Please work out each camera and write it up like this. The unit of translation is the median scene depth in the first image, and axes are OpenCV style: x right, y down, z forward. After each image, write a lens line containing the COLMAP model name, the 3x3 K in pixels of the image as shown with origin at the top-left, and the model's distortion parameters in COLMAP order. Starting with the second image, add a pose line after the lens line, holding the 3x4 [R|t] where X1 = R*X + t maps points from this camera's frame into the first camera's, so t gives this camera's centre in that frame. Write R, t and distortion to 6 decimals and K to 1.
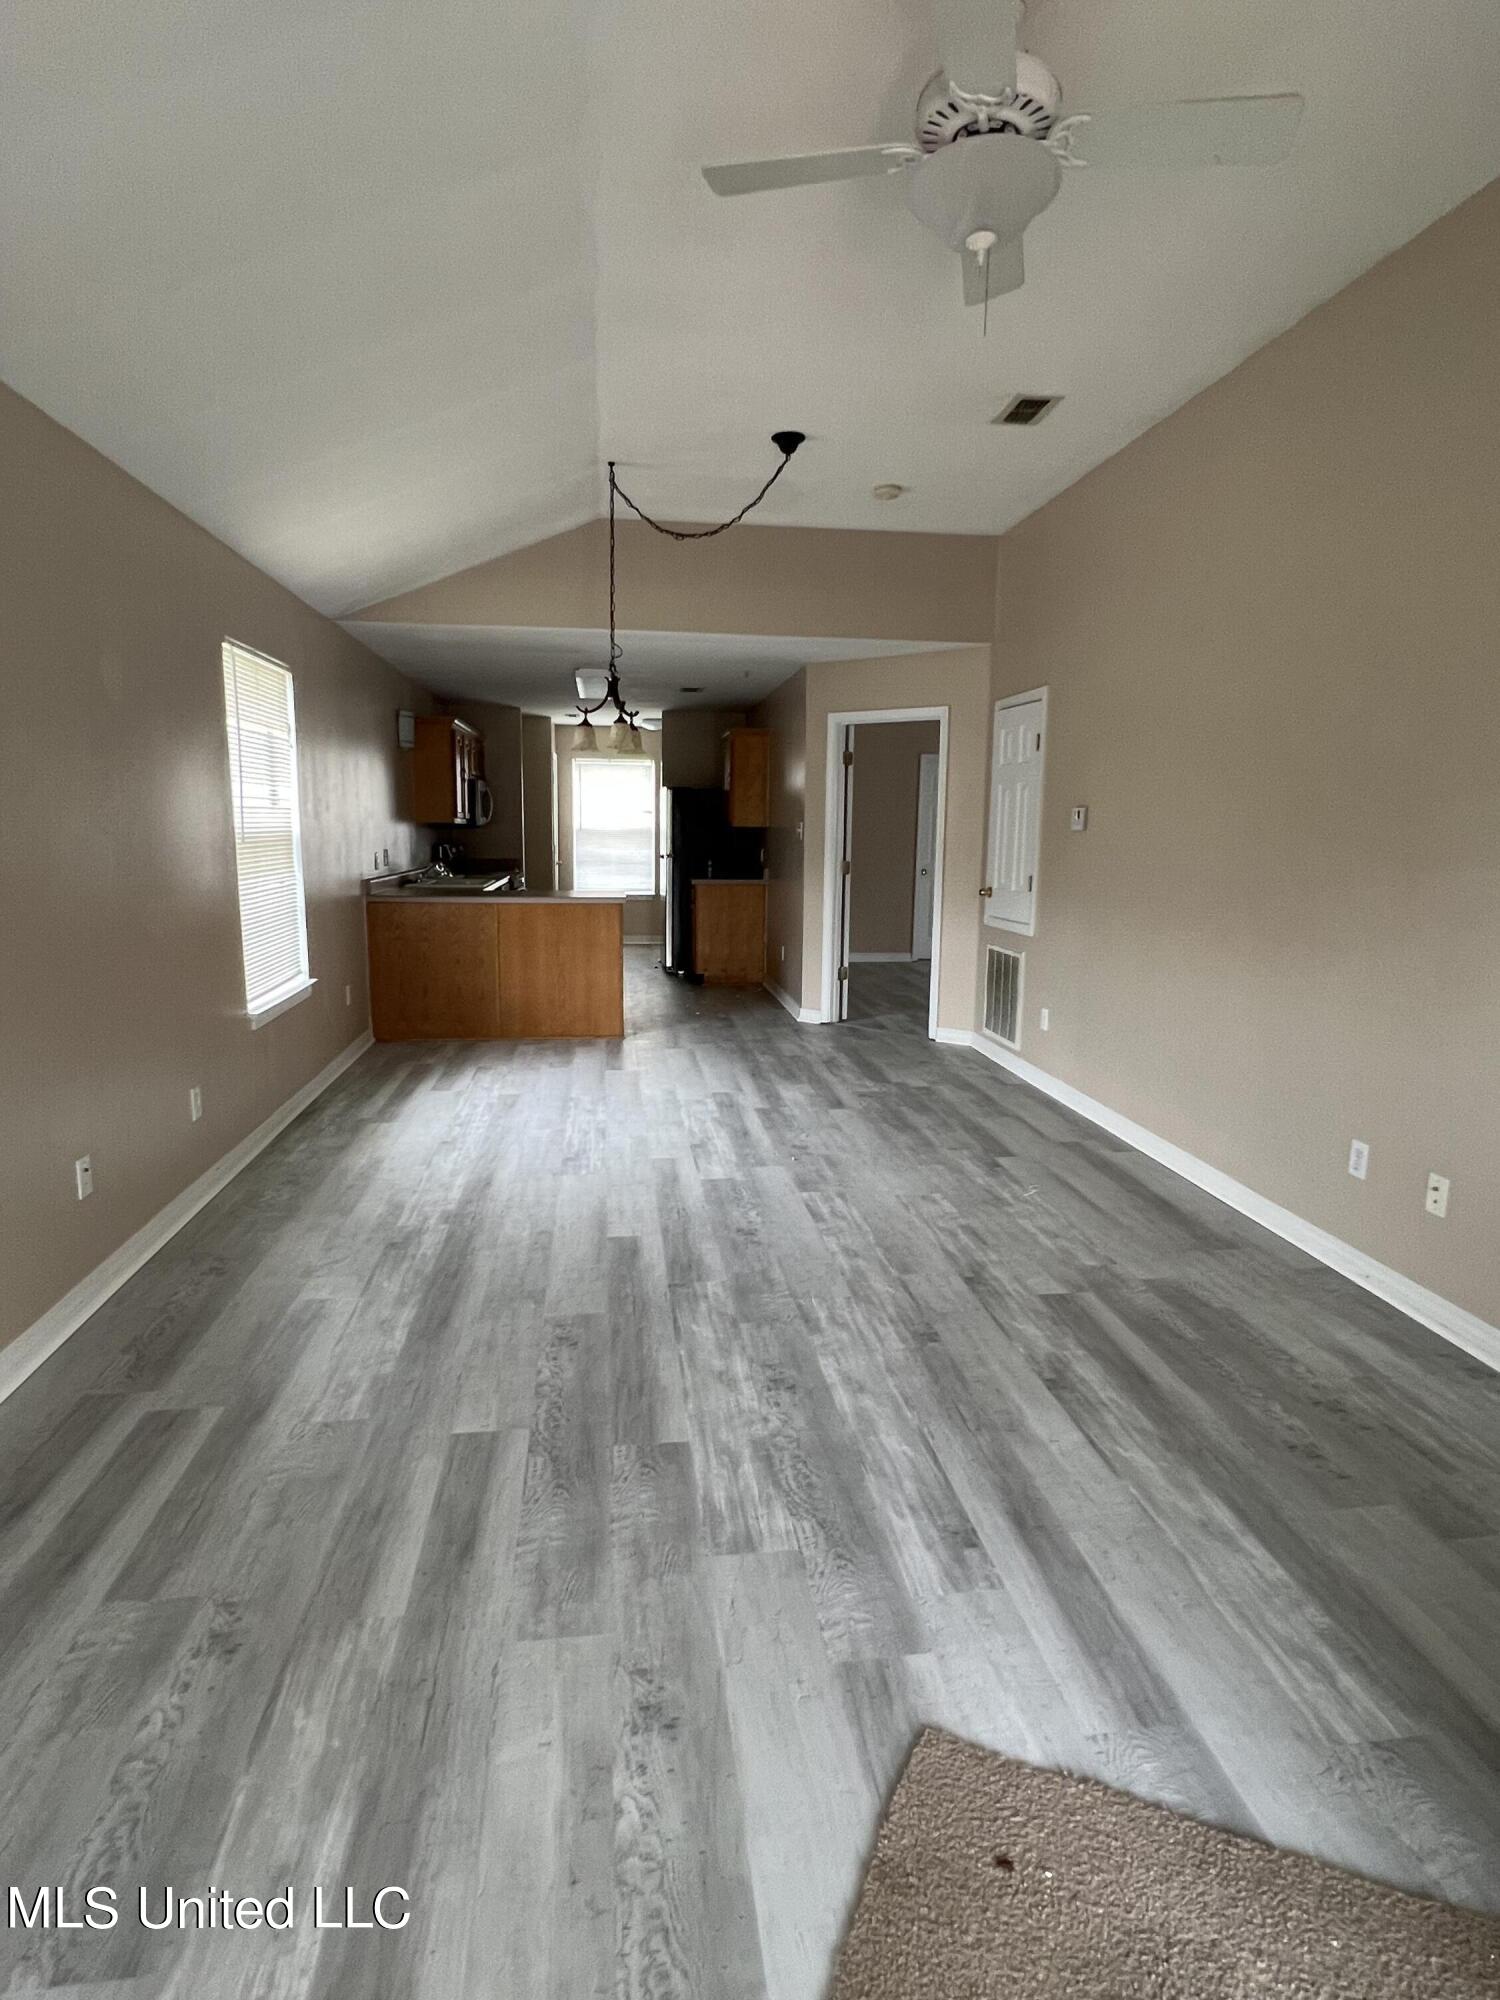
lens RADIAL K [[1058.9, 0, 750.0], [0, 1058.9, 1000.0], [0, 0, 1]] dist [-0.000283, 0.000680]
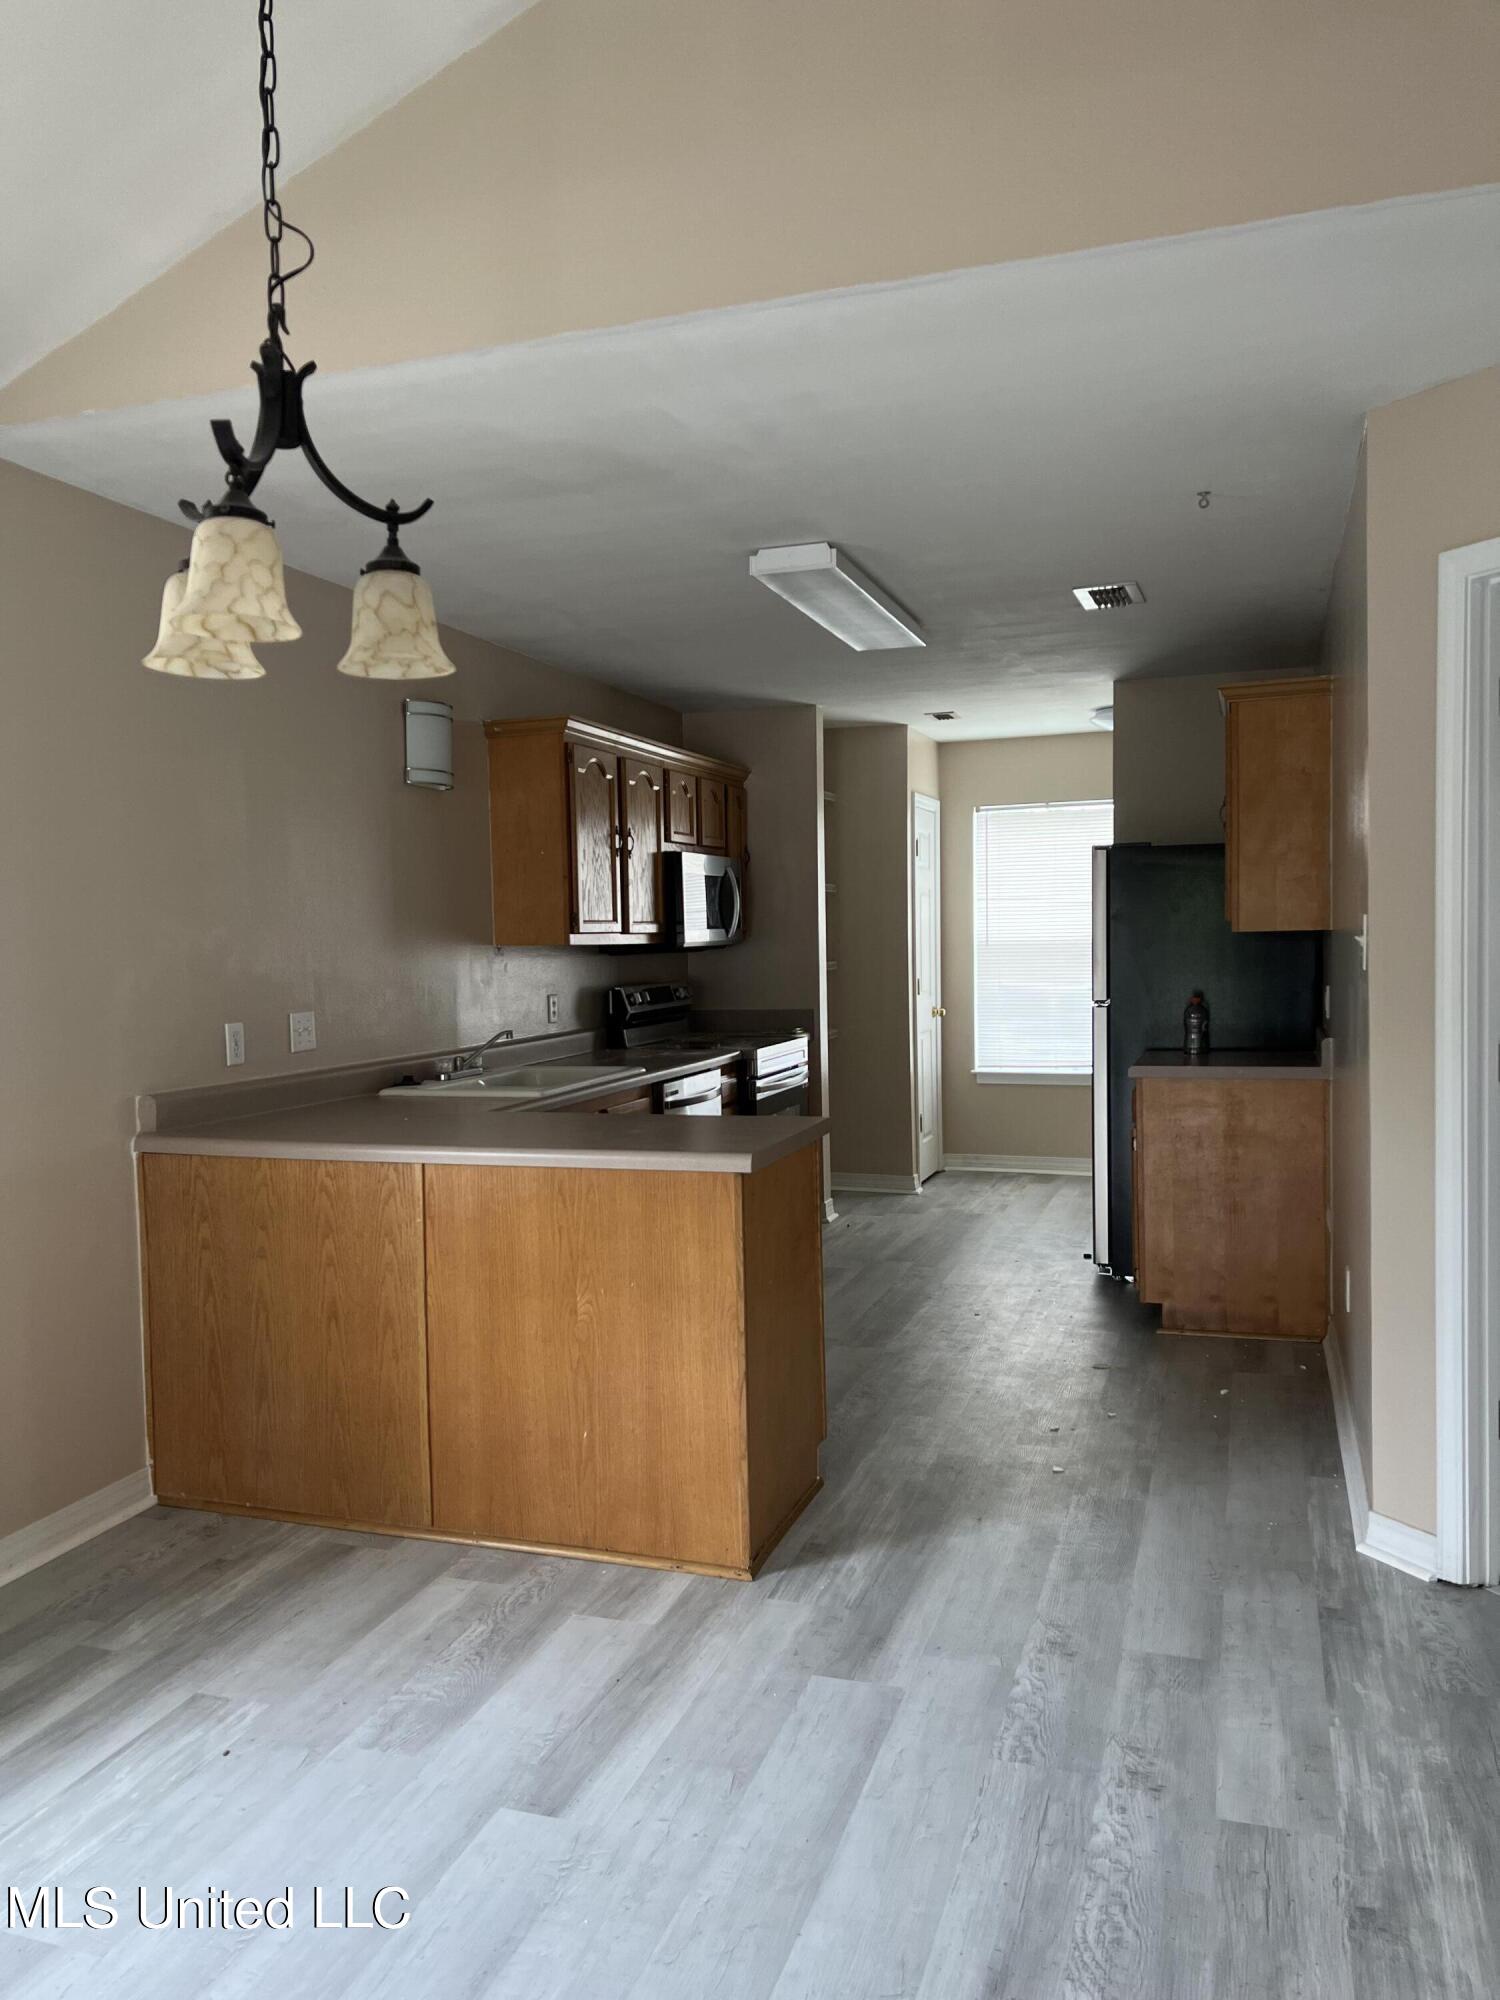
lens RADIAL K [[1487.1, 0, 750.0], [0, 1487.1, 1000.0], [0, 0, 1]] dist [0.043566, 0.000357]
pose [[0.895167, -0.009137, -0.445638, 0.152906], [-0.042721, 0.993428, -0.106184, -0.160497], [0.443680, 0.114091, 0.888893, 0.961439]]
